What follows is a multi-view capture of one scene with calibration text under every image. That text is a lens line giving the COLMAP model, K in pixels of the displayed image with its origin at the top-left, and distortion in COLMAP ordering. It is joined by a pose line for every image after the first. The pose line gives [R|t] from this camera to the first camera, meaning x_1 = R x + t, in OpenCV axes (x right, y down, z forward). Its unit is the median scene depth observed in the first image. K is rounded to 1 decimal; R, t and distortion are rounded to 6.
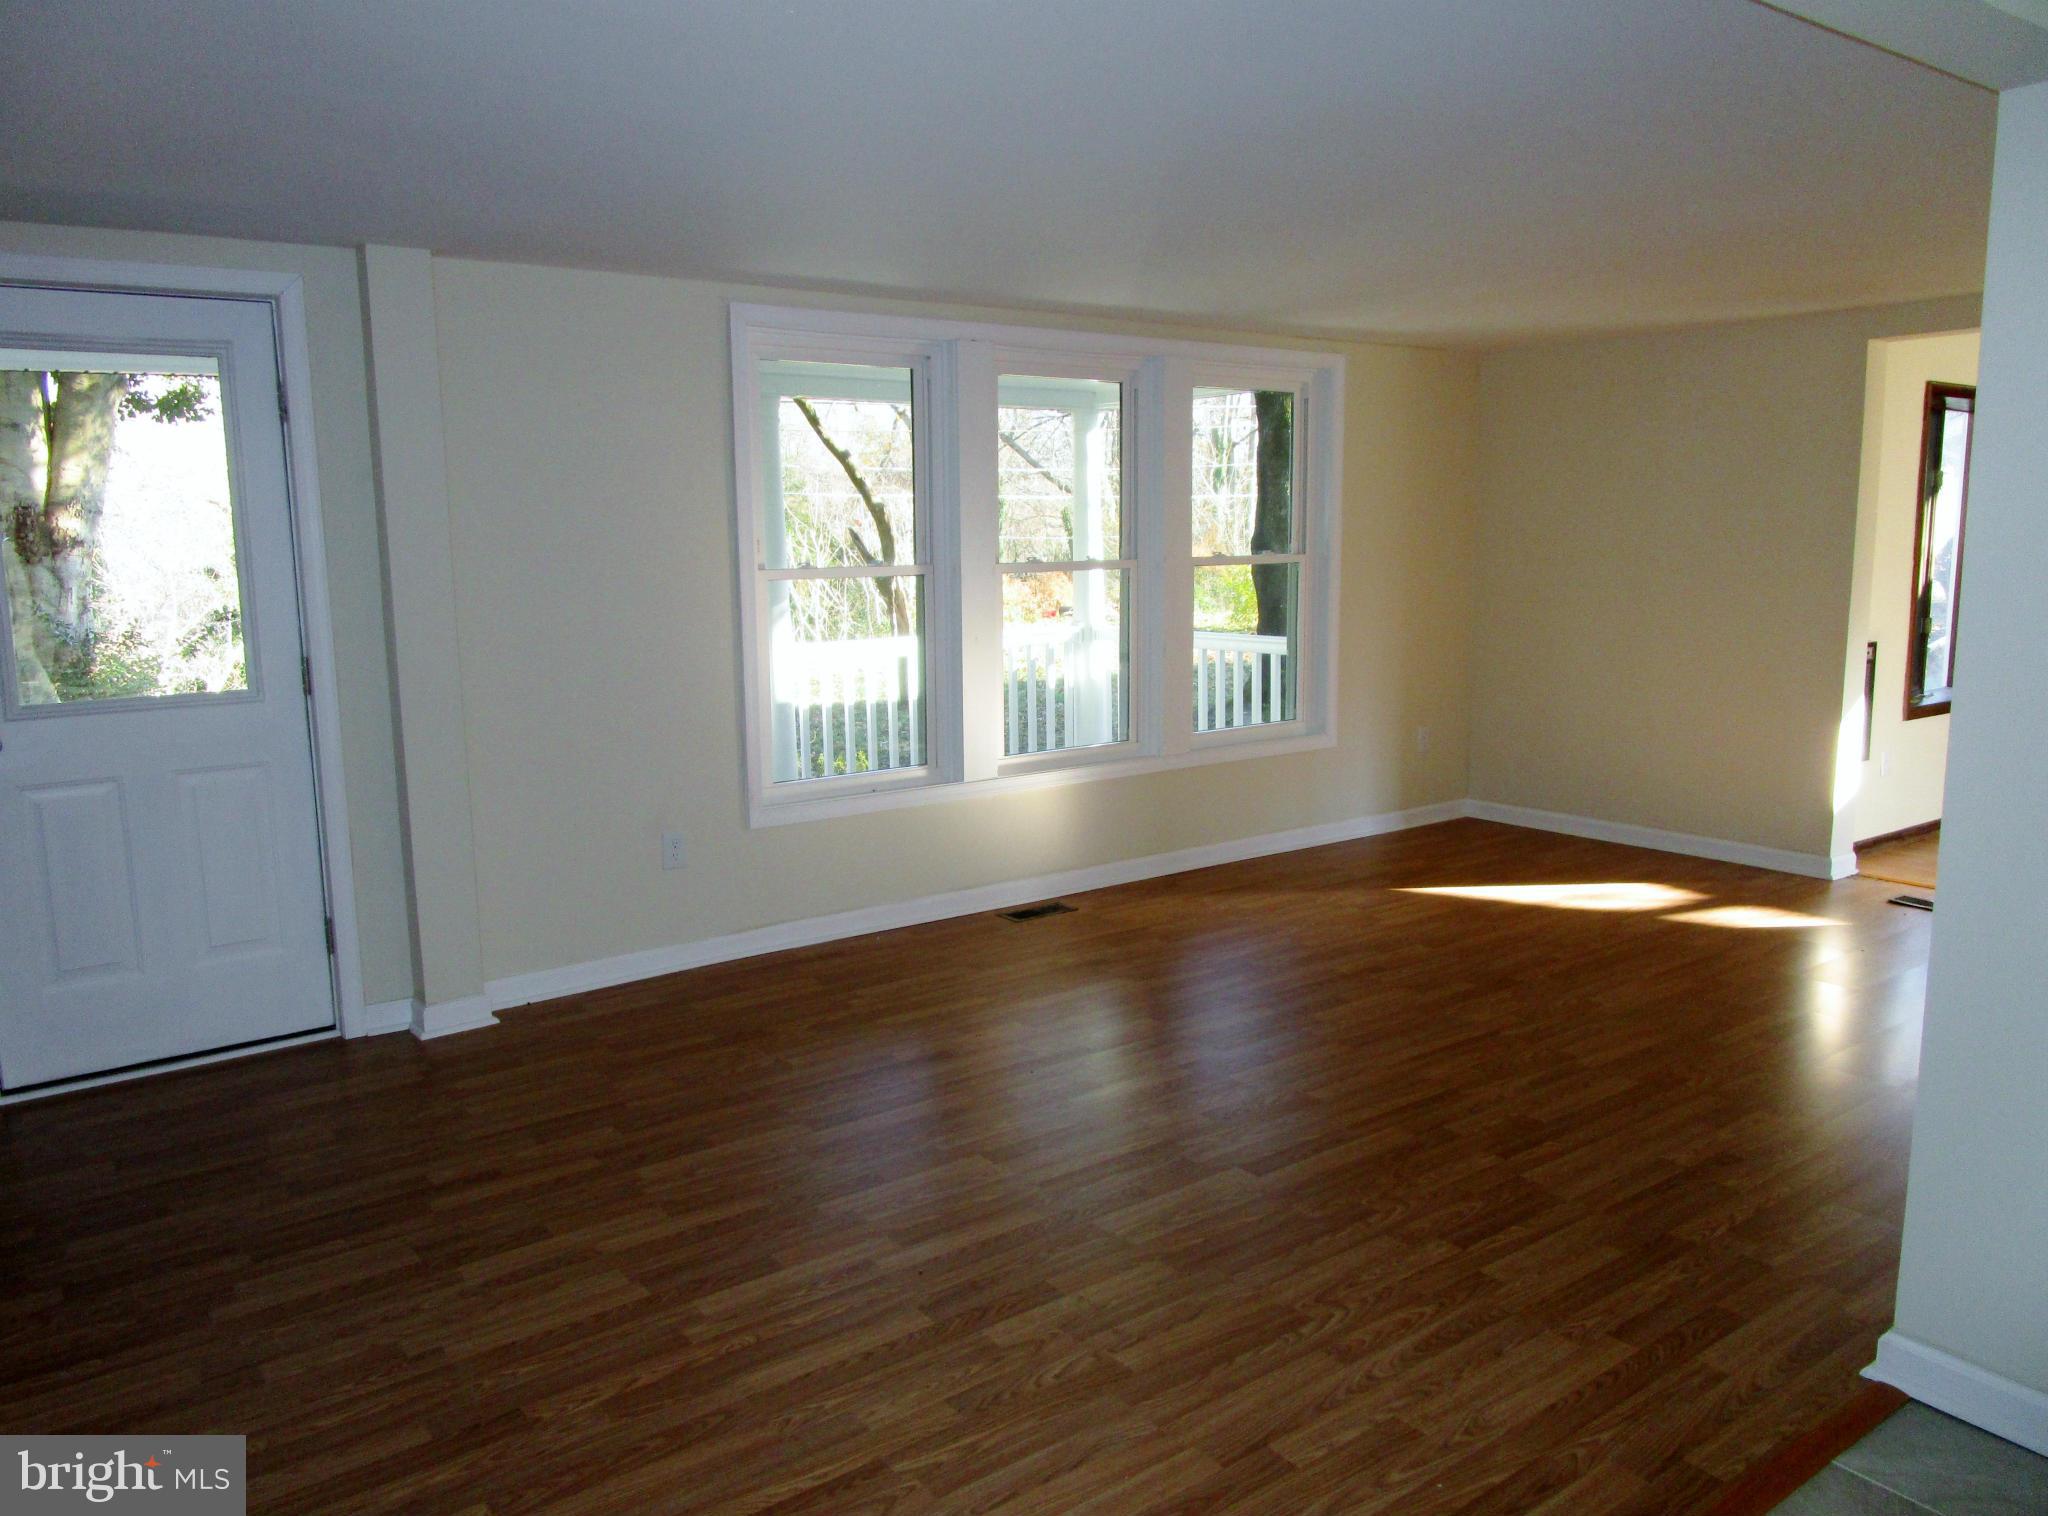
lens RADIAL K [[1540.9, 0, 1019.9], [0, 1540.9, 762.2], [0, 0, 1]] dist [-0.034643, 0.003912]
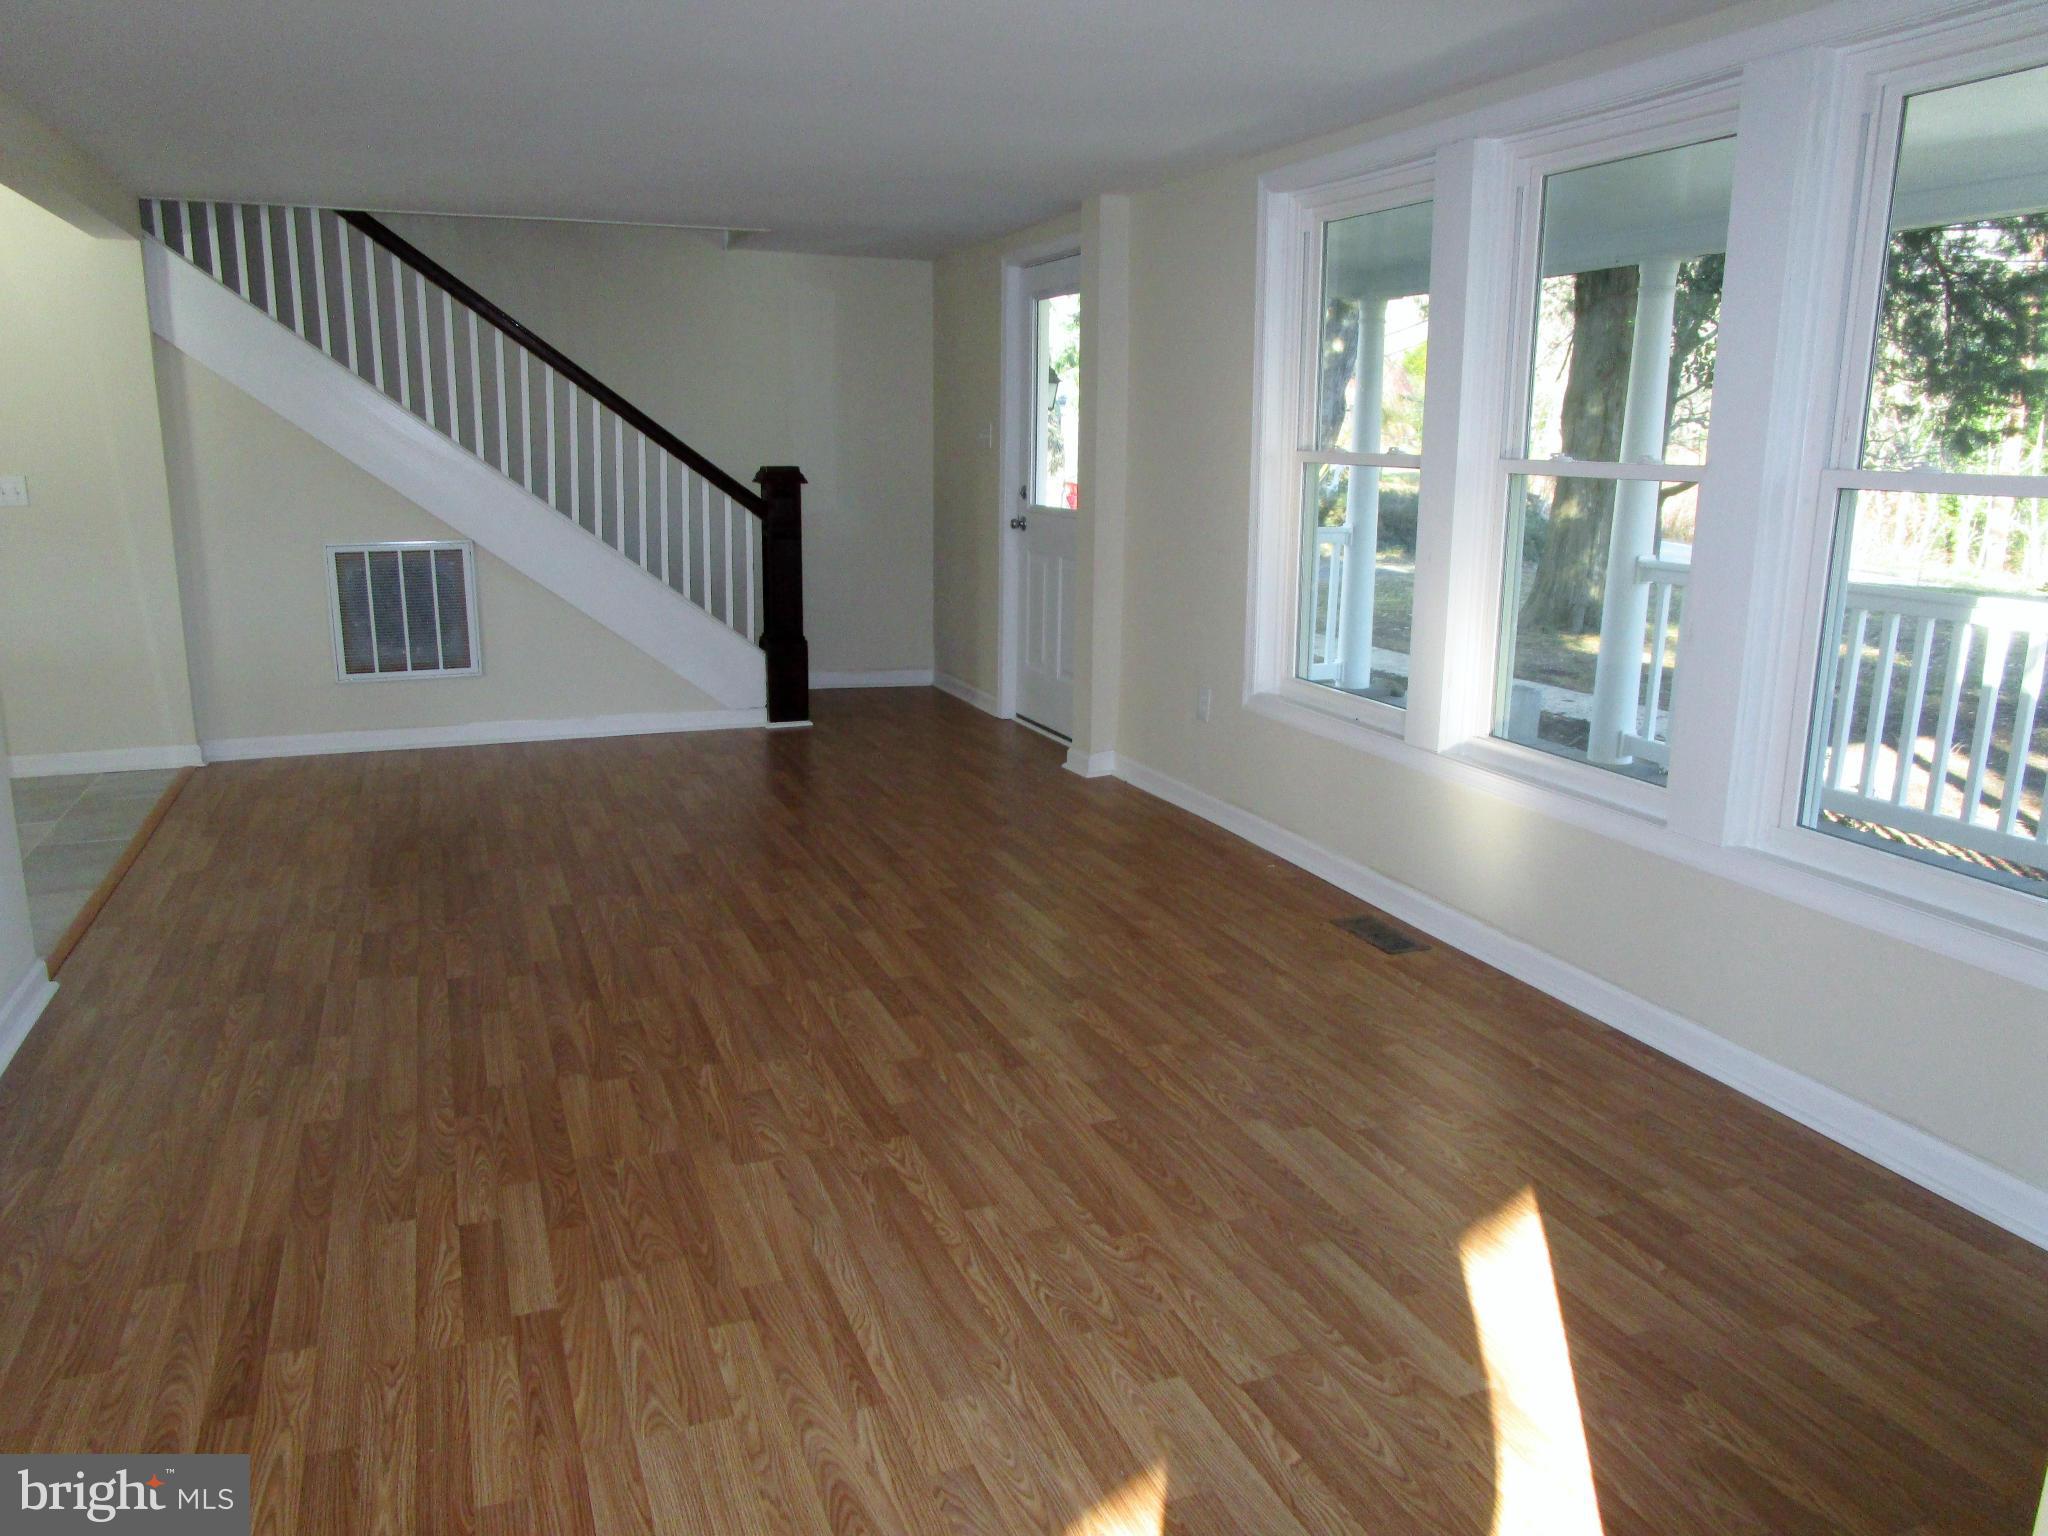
lens RADIAL K [[1462.4, 0, 1016.8], [0, 1462.4, 761.2], [0, 0, 1]] dist [-0.022890, 0.013717]
pose [[-0.276329, 0.218320, -0.935937, 1.023861], [-0.153229, 0.951391, 0.267164, -0.211353], [0.948769, 0.217238, -0.229444, 1.411013]]
